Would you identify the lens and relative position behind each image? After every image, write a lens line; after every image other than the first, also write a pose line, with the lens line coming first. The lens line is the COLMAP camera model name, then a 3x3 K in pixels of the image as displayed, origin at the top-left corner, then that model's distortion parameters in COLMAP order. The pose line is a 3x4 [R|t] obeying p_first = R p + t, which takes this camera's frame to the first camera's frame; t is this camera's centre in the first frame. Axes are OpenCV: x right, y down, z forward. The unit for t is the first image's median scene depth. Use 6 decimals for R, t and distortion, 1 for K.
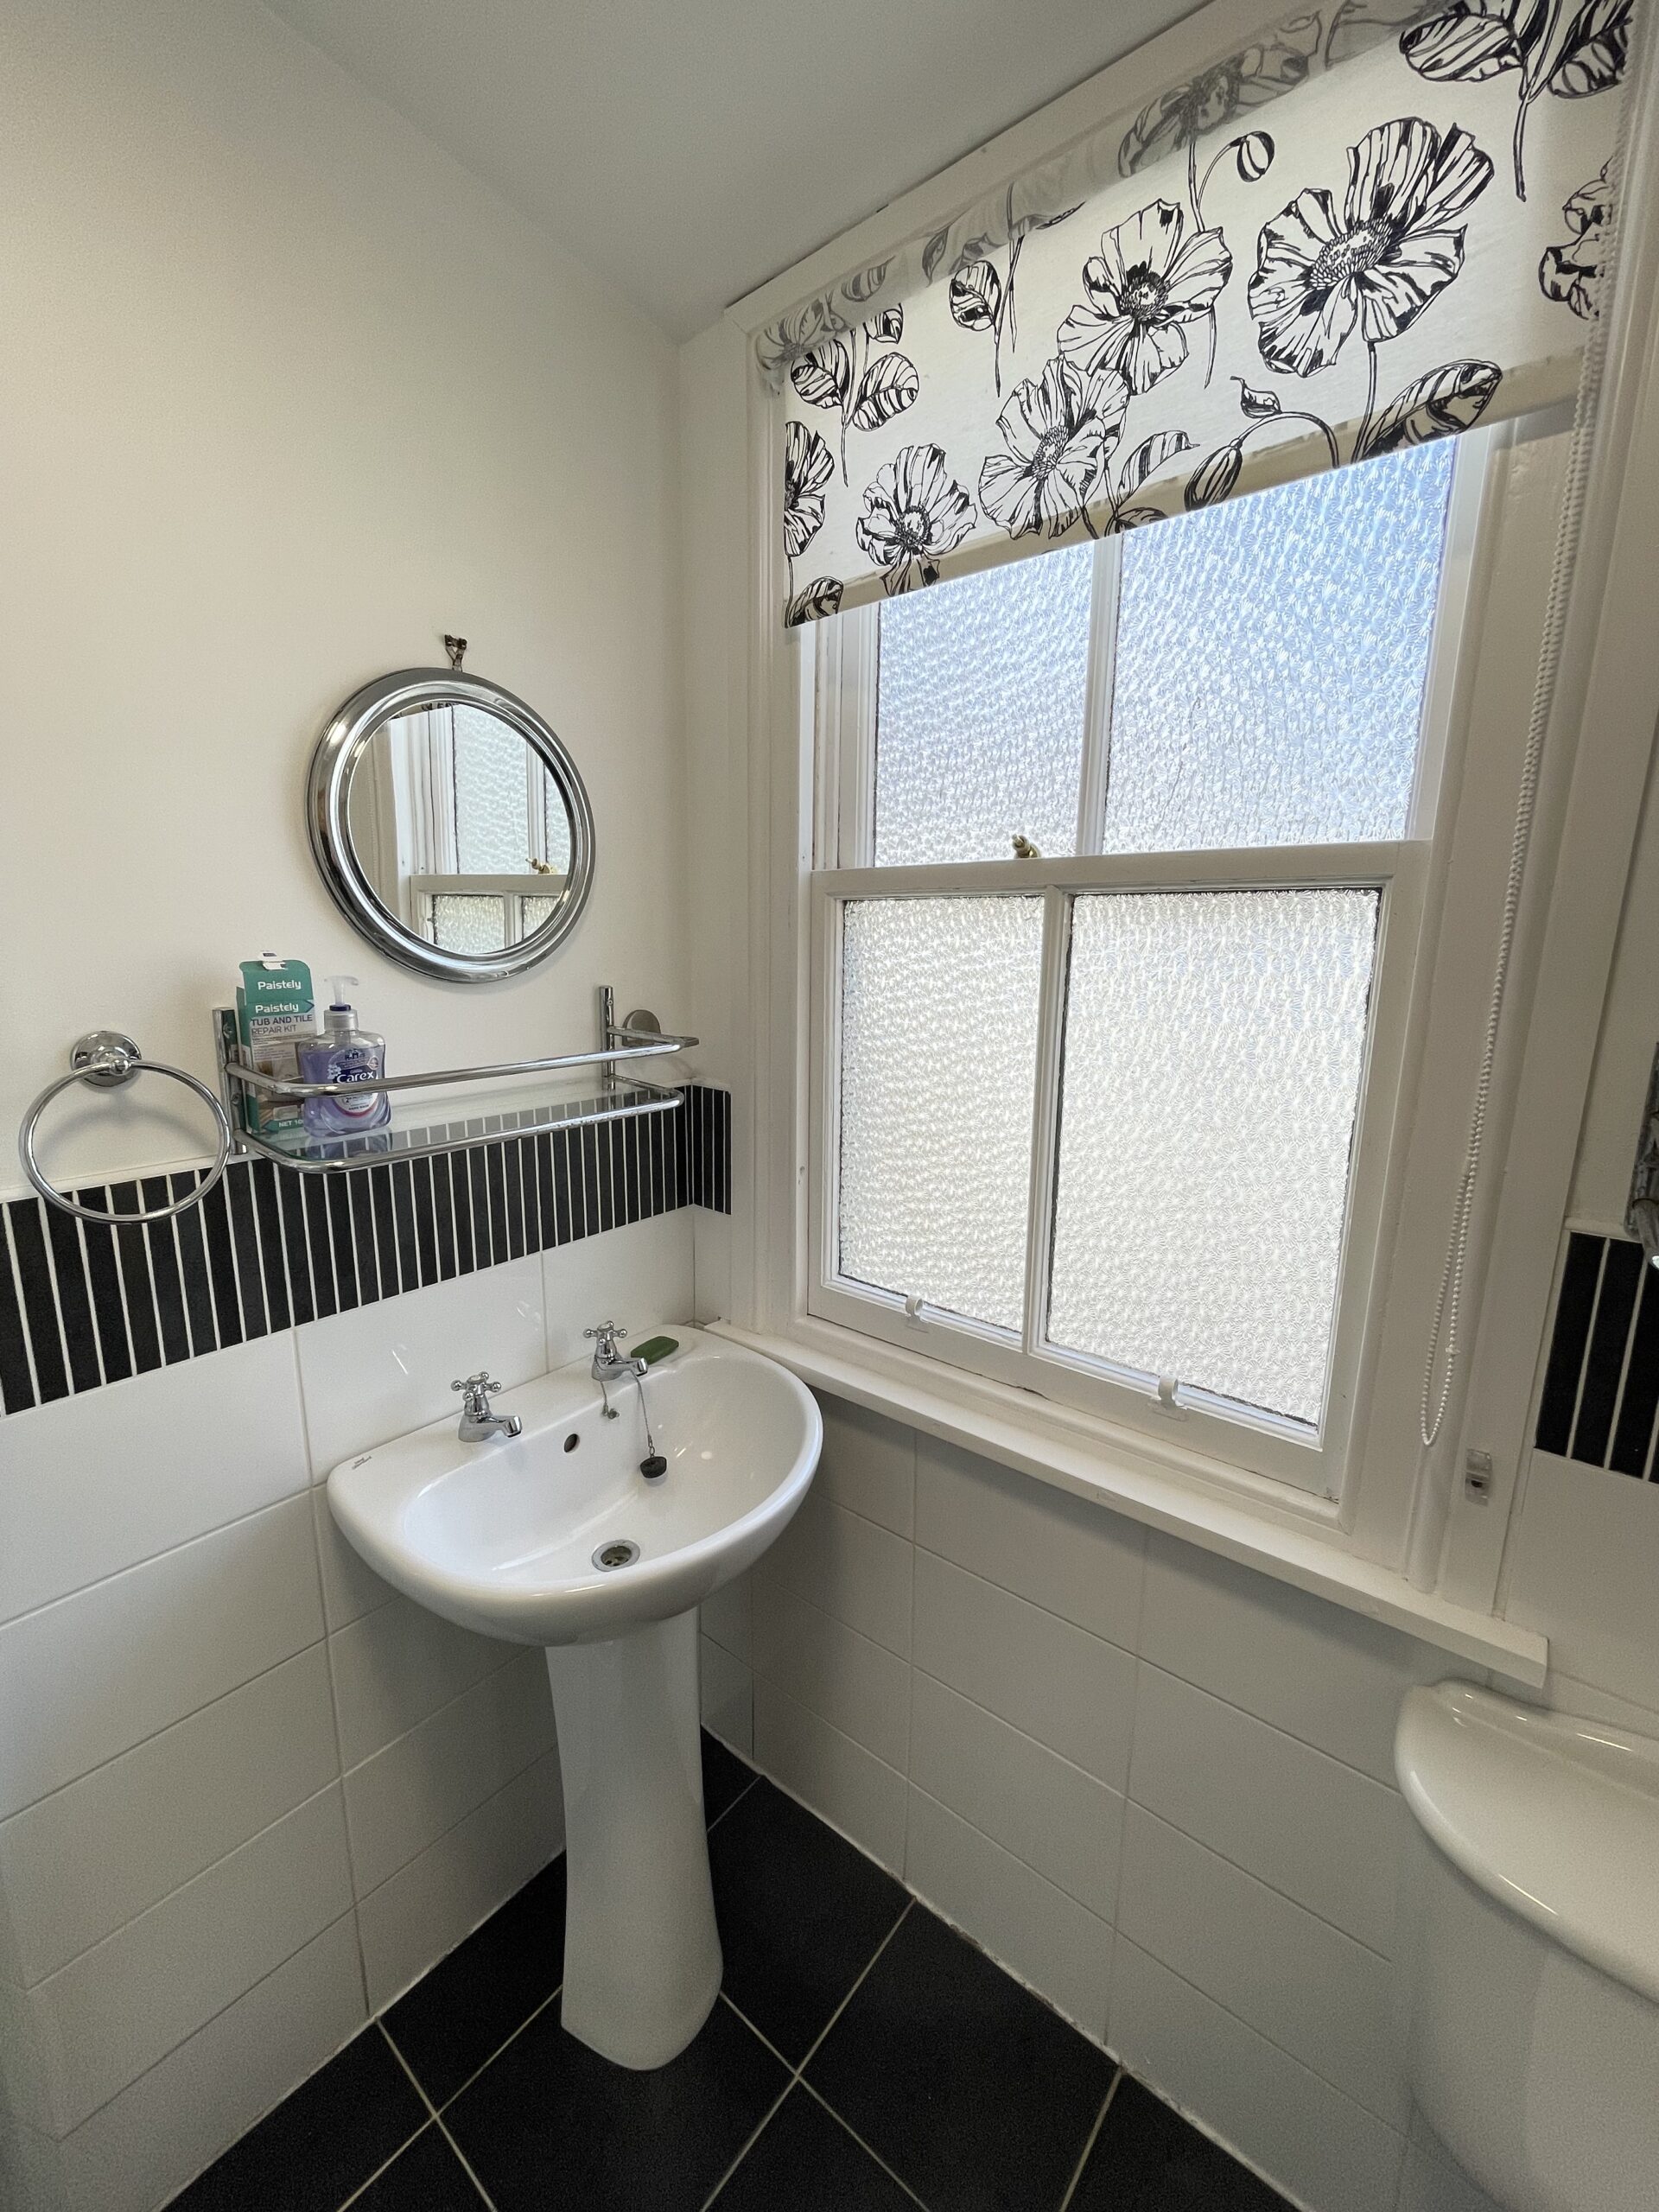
lens RADIAL K [[894.5, 0, 824.5], [0, 894.5, 1108.4], [0, 0, 1]] dist [-0.000090, -0.000720]
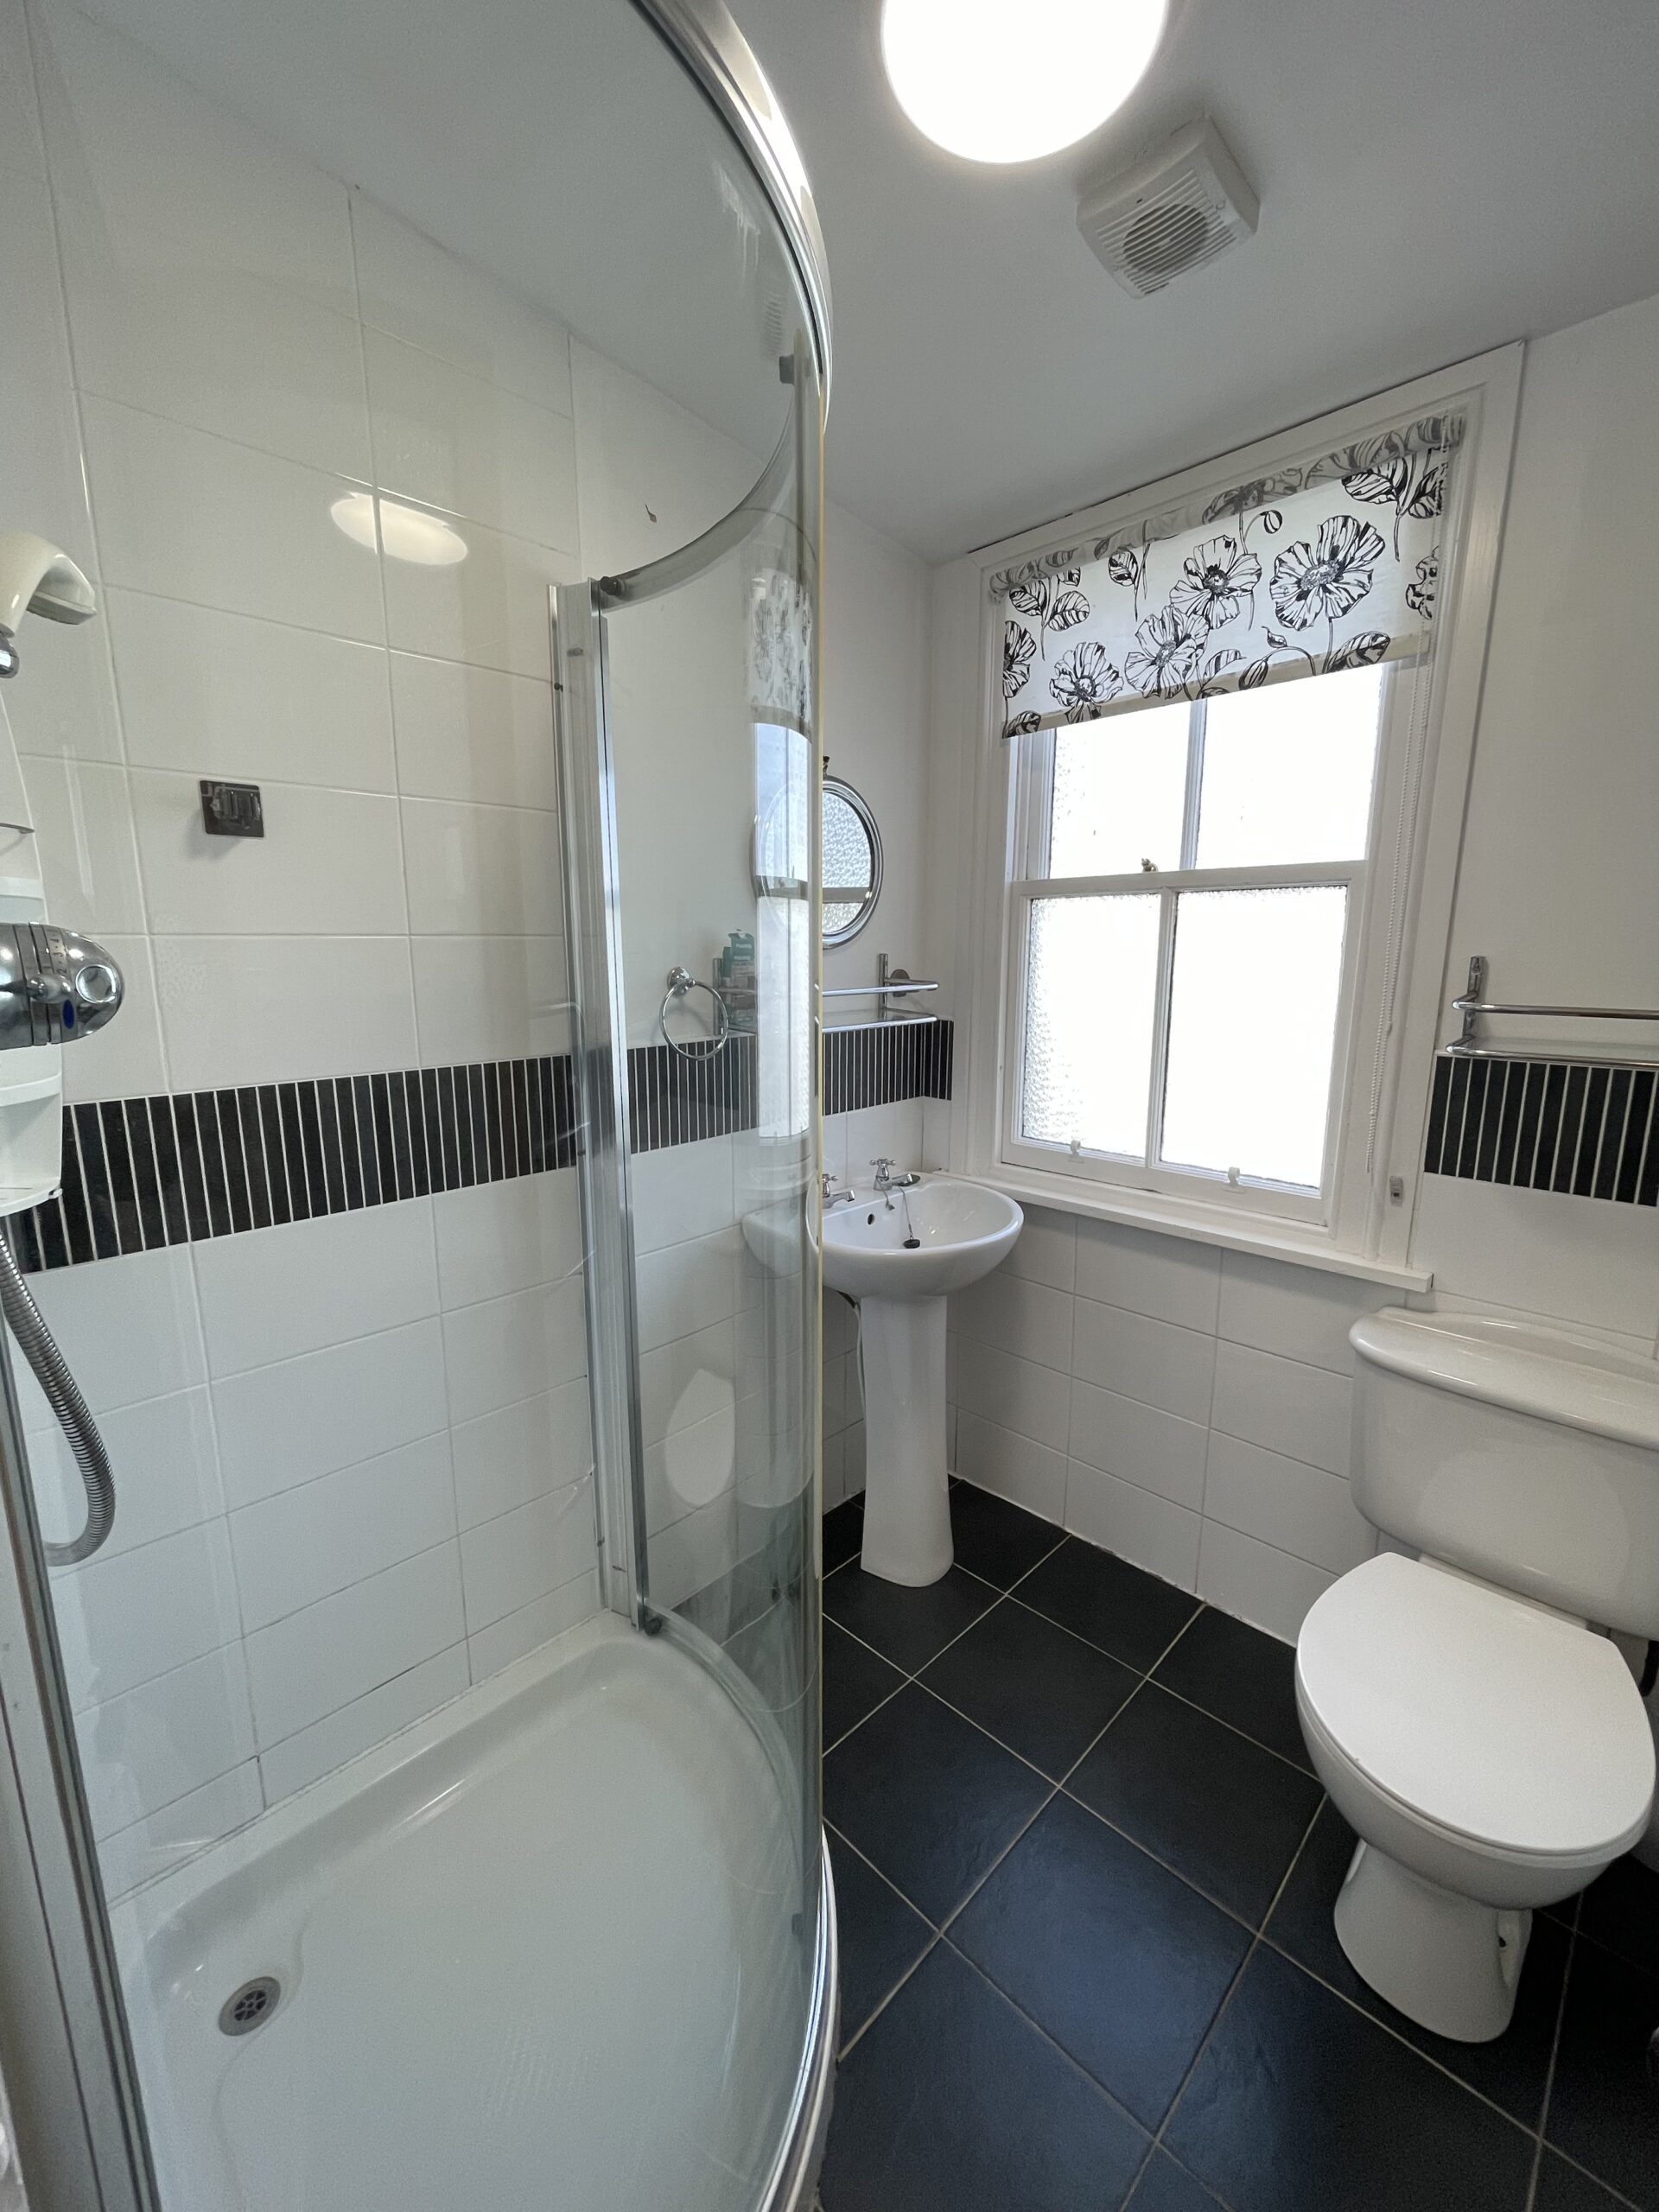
lens RADIAL K [[894.5, 0, 827.8], [0, 894.5, 1102.5], [0, 0, 1]] dist [-0.000090, -0.000720]
pose [[0.995054, 0.007317, -0.099064, -0.226182], [-0.008897, 0.999840, -0.015517, 0.205593], [0.098935, 0.016321, 0.994960, -0.800216]]
